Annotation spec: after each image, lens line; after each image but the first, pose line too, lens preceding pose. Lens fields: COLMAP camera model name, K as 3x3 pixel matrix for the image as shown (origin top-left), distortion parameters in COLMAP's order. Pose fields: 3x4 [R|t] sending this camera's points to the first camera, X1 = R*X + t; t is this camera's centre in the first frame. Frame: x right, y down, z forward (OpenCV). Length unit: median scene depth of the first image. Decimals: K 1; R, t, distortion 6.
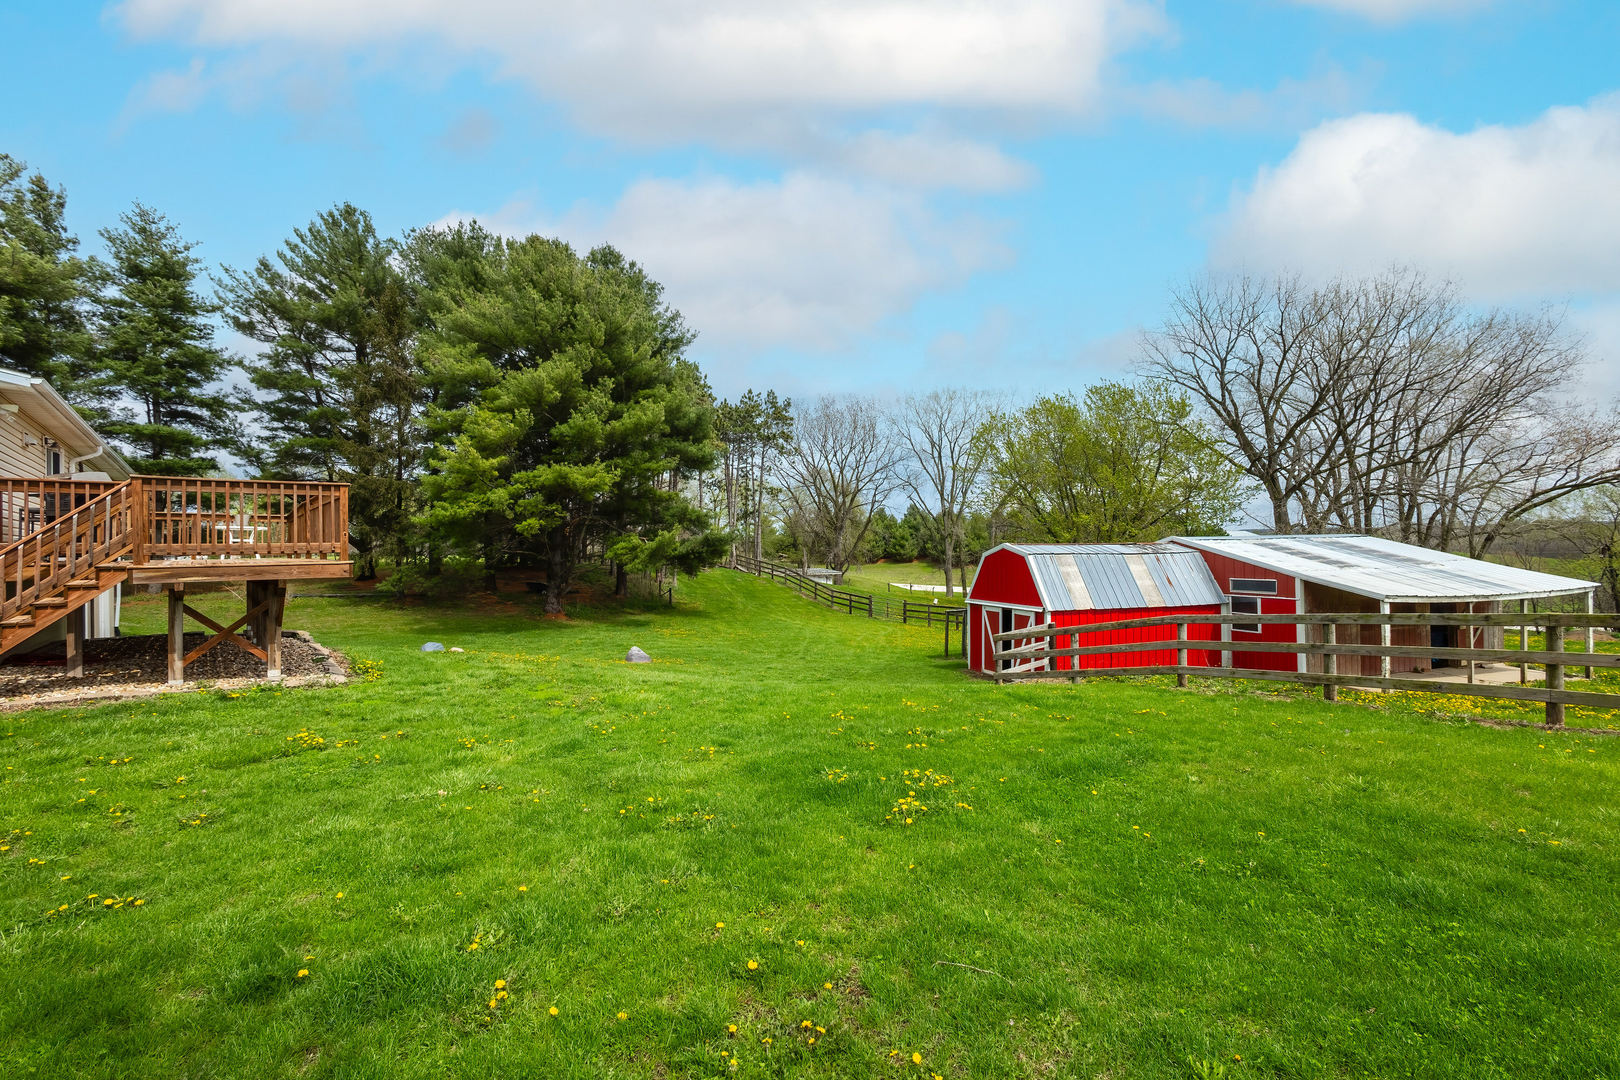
lens RADIAL K [[730.4, 0, 813.6], [0, 730.4, 542.9], [0, 0, 1]] dist [0.013626, -0.003365]
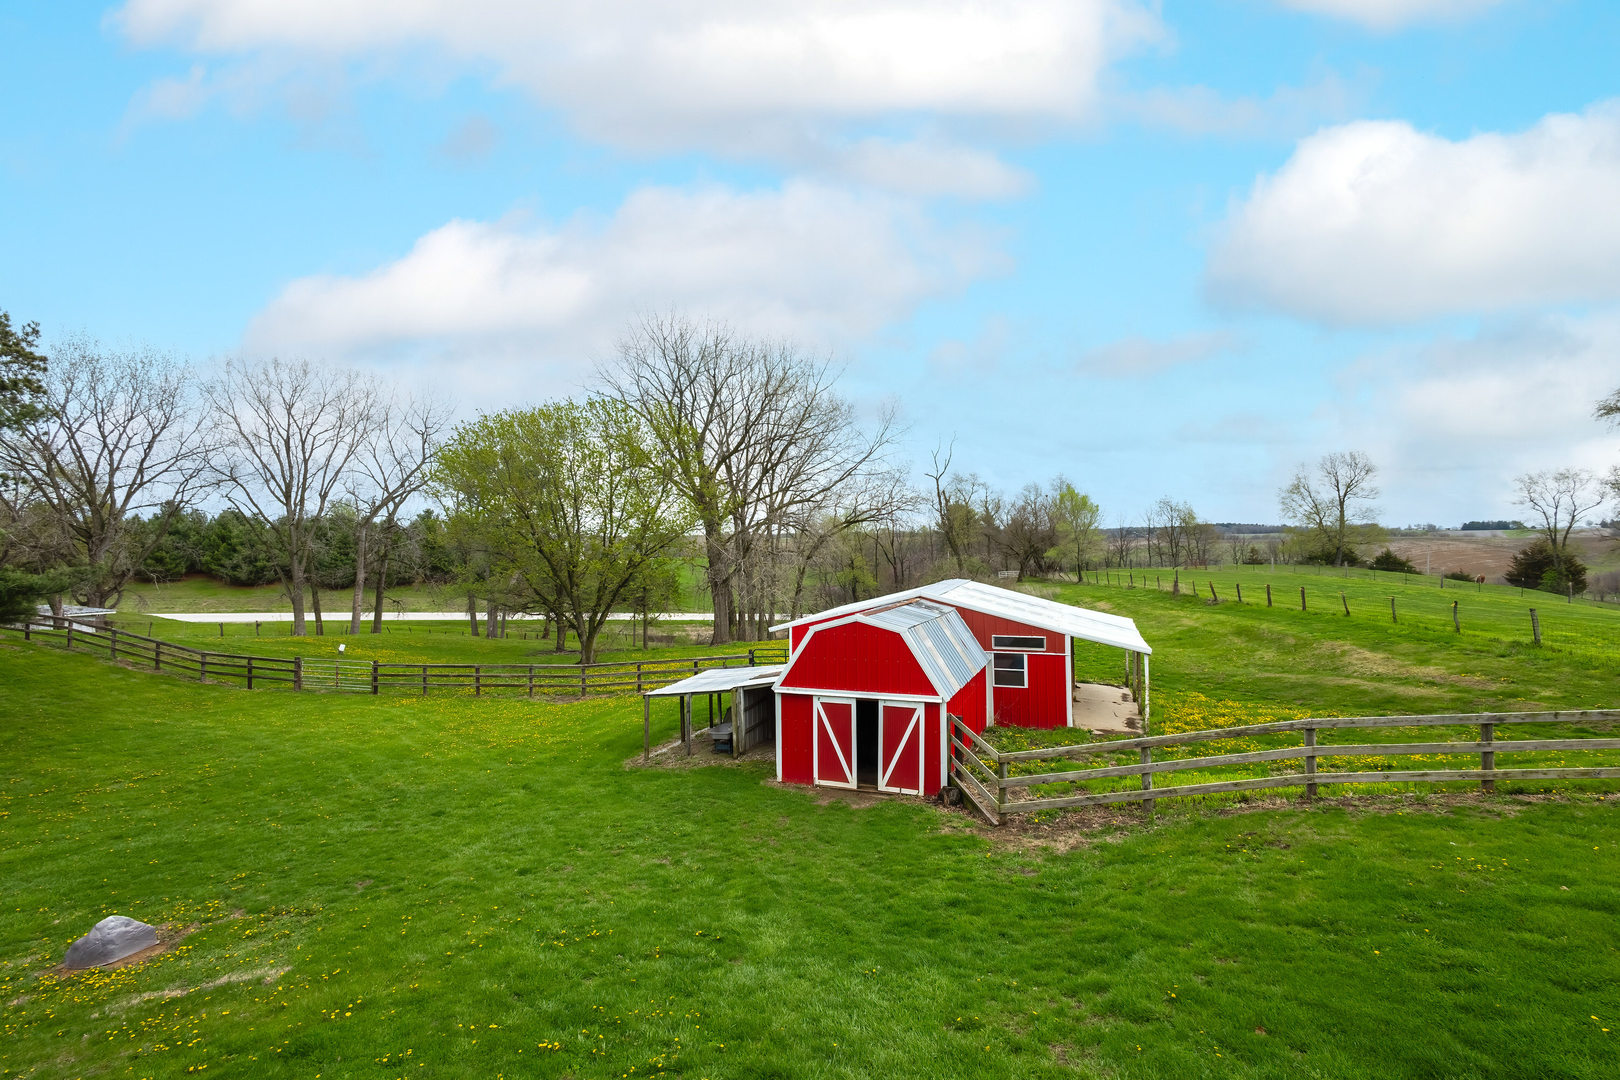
lens RADIAL K [[730.4, 0, 798.4], [0, 730.4, 532.8], [0, 0, 1]] dist [0.013626, -0.003365]
pose [[0.626594, 0.019272, 0.779107, -0.148000], [-0.003812, 0.999758, -0.021664, -0.026670], [-0.779336, 0.010605, 0.626516, 0.211214]]
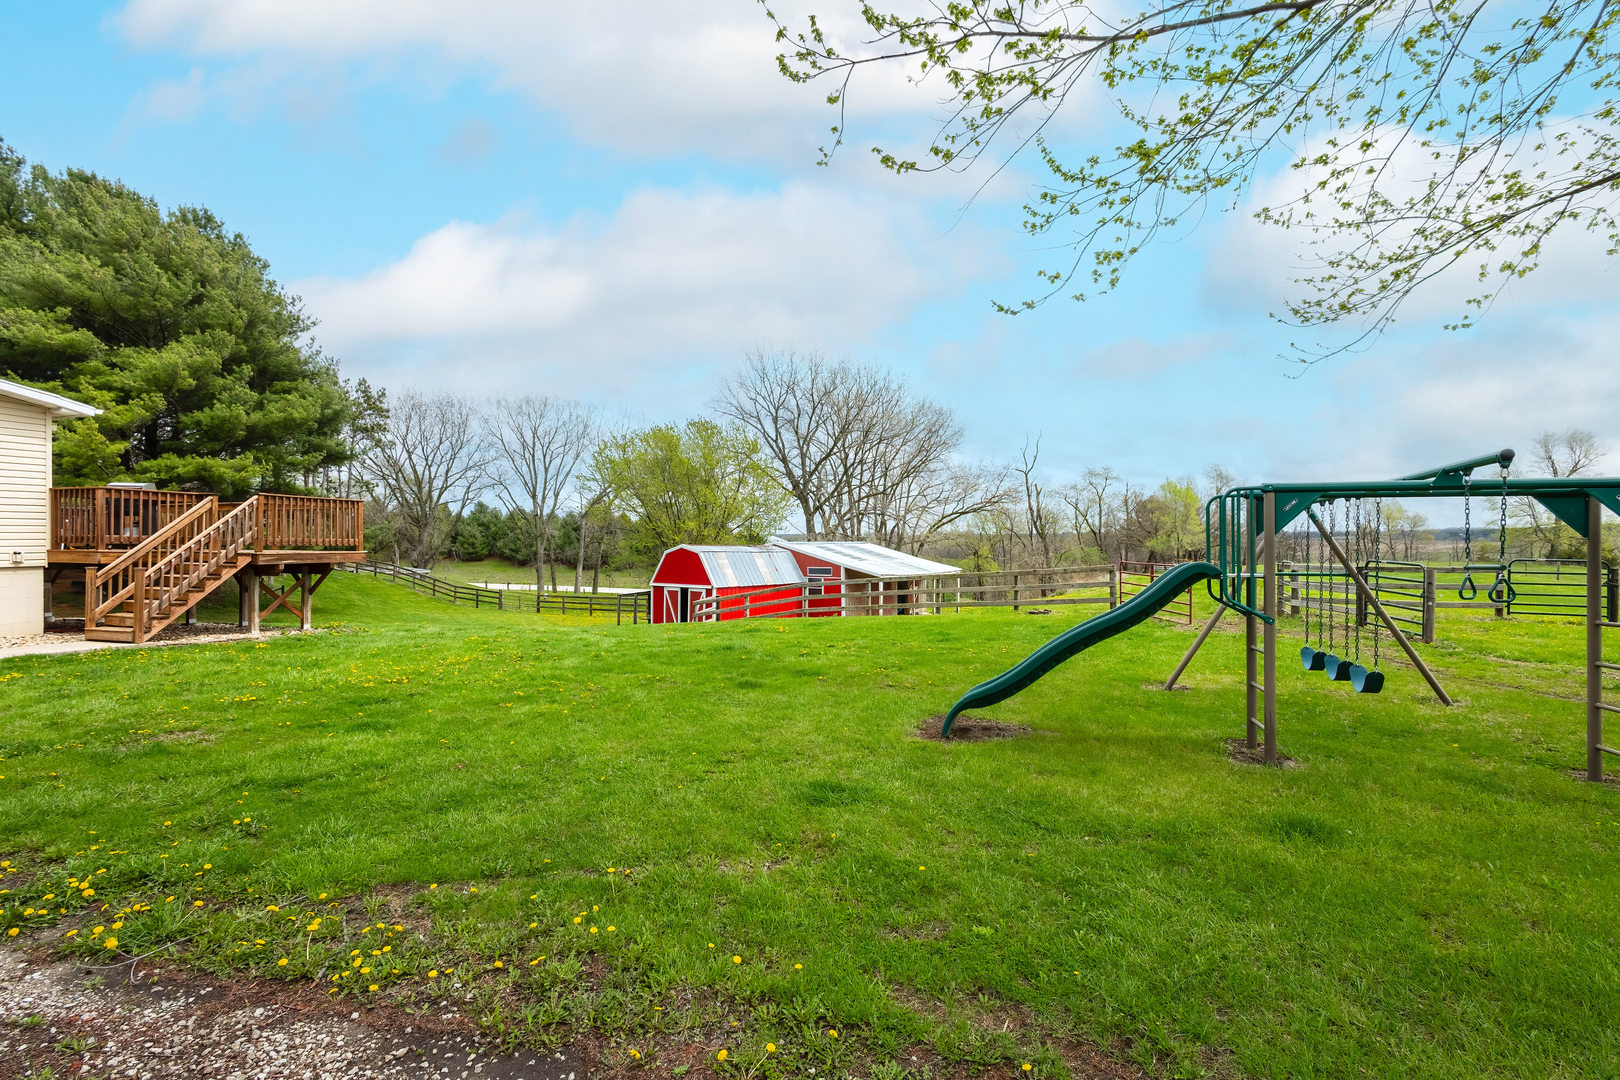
lens RADIAL K [[730.4, 0, 803.4], [0, 730.4, 536.4], [0, 0, 1]] dist [0.013626, -0.003365]
pose [[0.835363, 0.020247, 0.549325, -0.134988], [-0.015438, 0.999791, -0.013374, 0.000028], [-0.549481, 0.002691, 0.835502, -0.147756]]
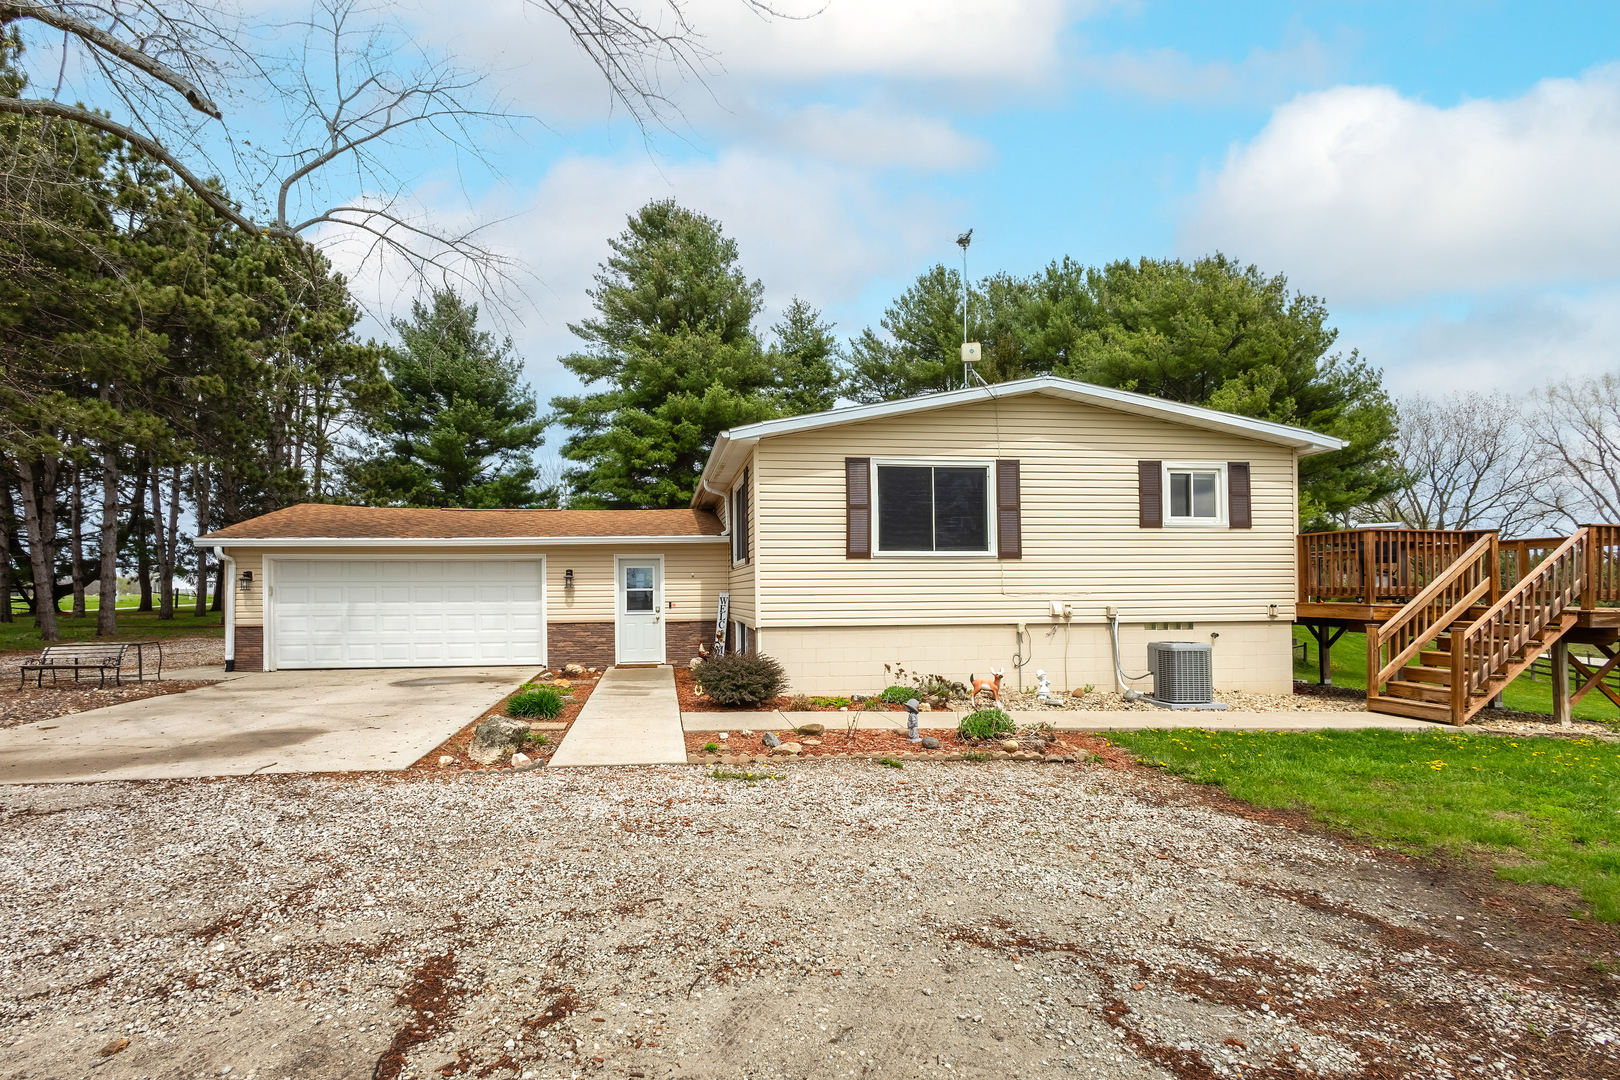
lens RADIAL K [[800.2, 0, 762.0], [0, 800.2, 571.0], [0, 0, 1]] dist [0.007543, -0.000744]
pose [[0.855023, 0.004359, -0.518571, -0.218944], [-0.014203, 0.999786, -0.015014, 0.001436], [0.518395, 0.020203, 0.854903, -0.099443]]
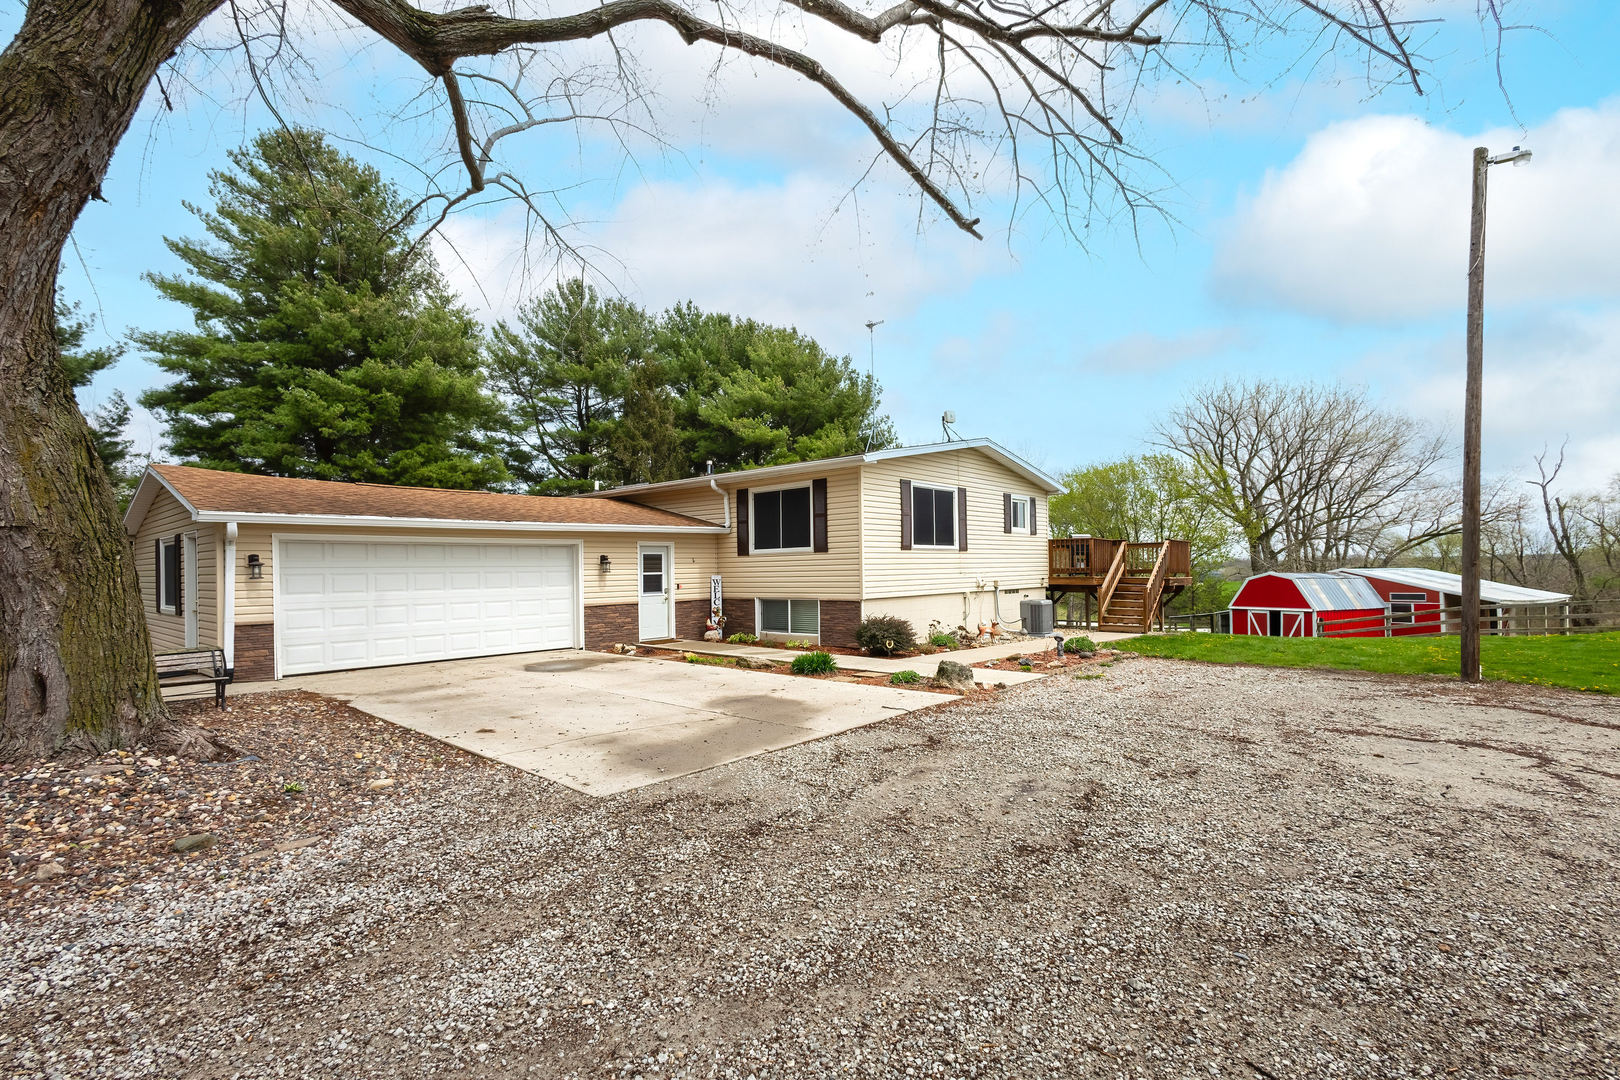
lens RADIAL K [[730.4, 0, 811.0], [0, 730.4, 559.6], [0, 0, 1]] dist [0.013626, -0.003365]
pose [[0.985010, 0.010920, 0.172149, -0.403521], [-0.008137, 0.999825, -0.016864, 0.003450], [-0.172303, 0.015211, 0.984927, -0.180026]]
